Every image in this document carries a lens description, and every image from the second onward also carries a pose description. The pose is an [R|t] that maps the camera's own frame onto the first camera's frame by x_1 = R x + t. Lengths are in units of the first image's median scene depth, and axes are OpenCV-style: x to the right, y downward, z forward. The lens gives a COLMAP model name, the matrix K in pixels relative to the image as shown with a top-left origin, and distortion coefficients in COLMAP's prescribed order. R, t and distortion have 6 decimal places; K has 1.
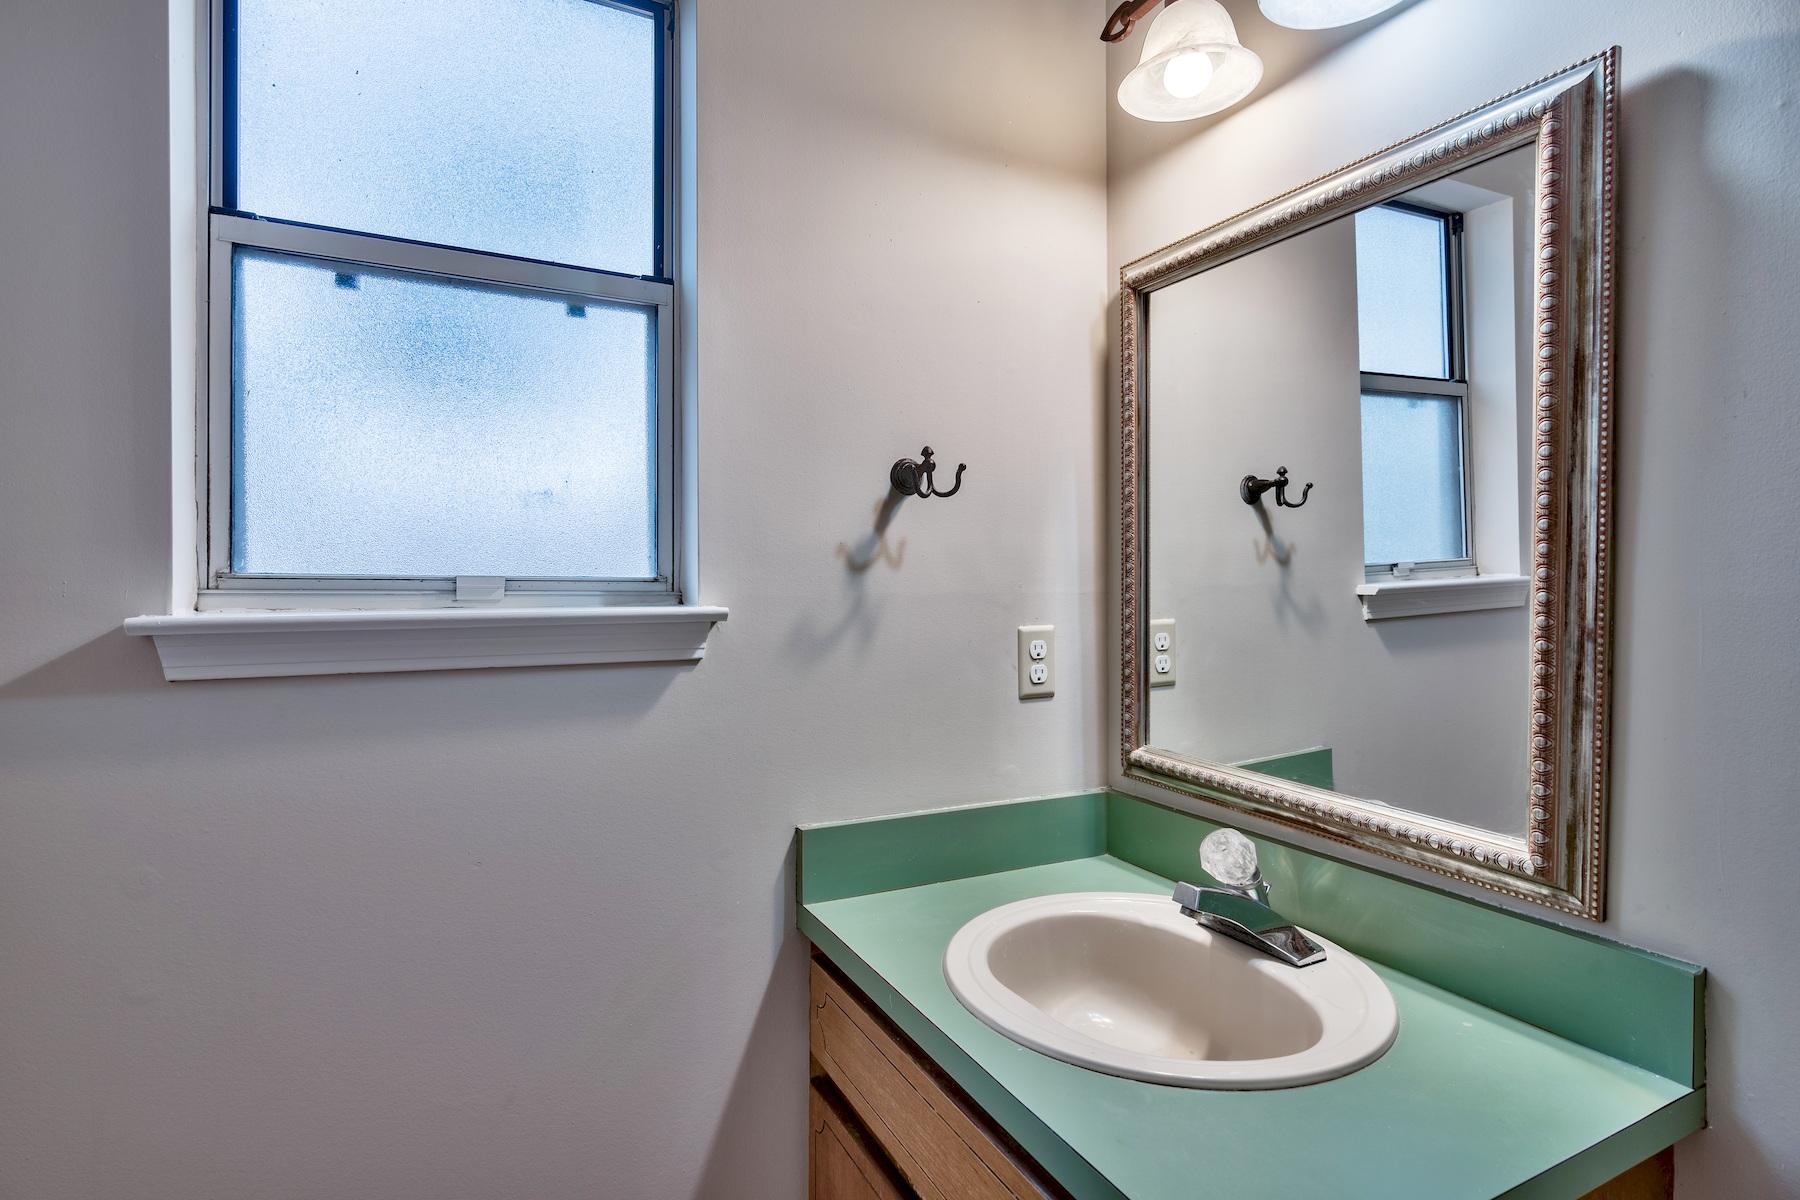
lens RADIAL K [[871.0, 0, 900.0], [0, 871.0, 600.0], [0, 0, 1]] dist [-0.007540, -0.000349]
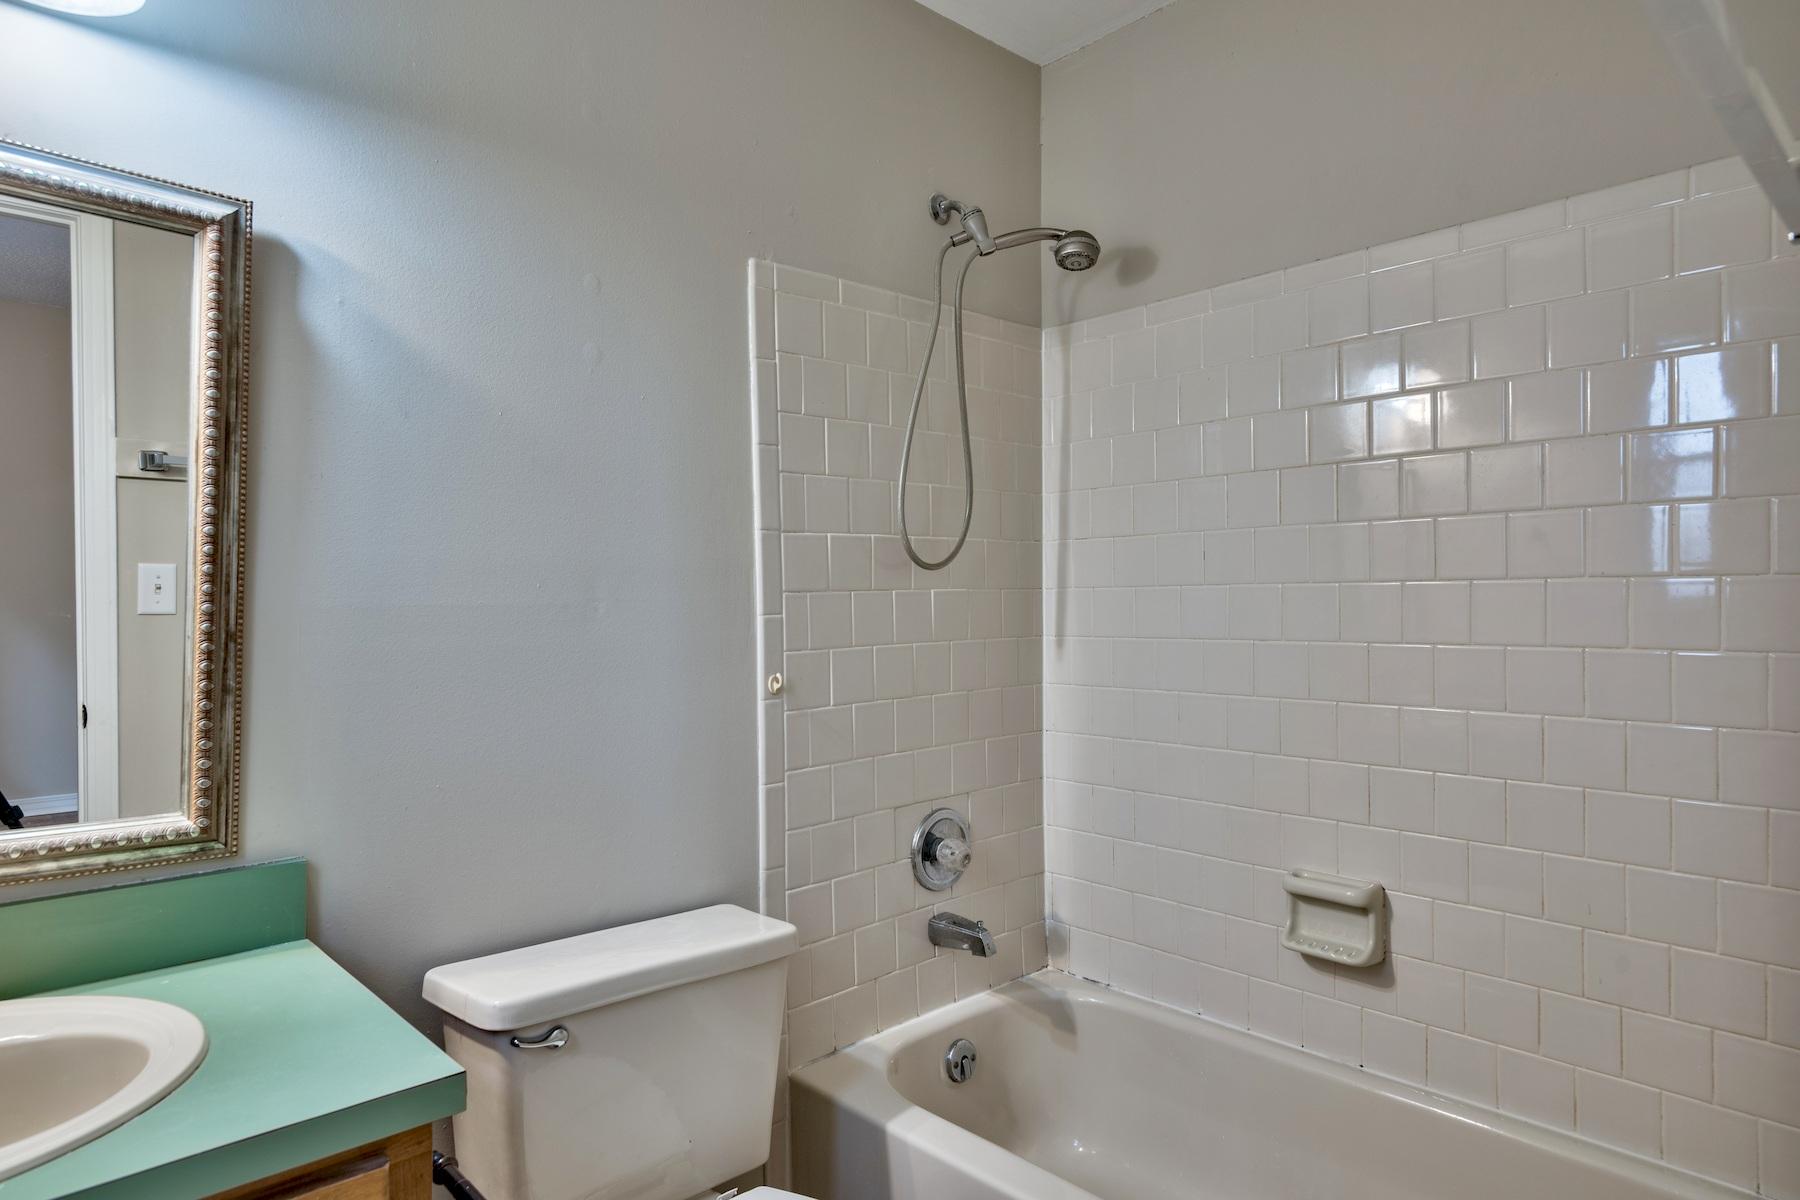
lens RADIAL K [[1080.8, 0, 900.0], [0, 1080.8, 600.0], [0, 0, 1]] dist [-0.004206, -0.001330]
pose [[-0.297012, -0.002684, 0.954870, -1.051857], [0.011356, 0.999915, 0.006343, -0.013718], [-0.954806, 0.012727, -0.296957, 0.518888]]
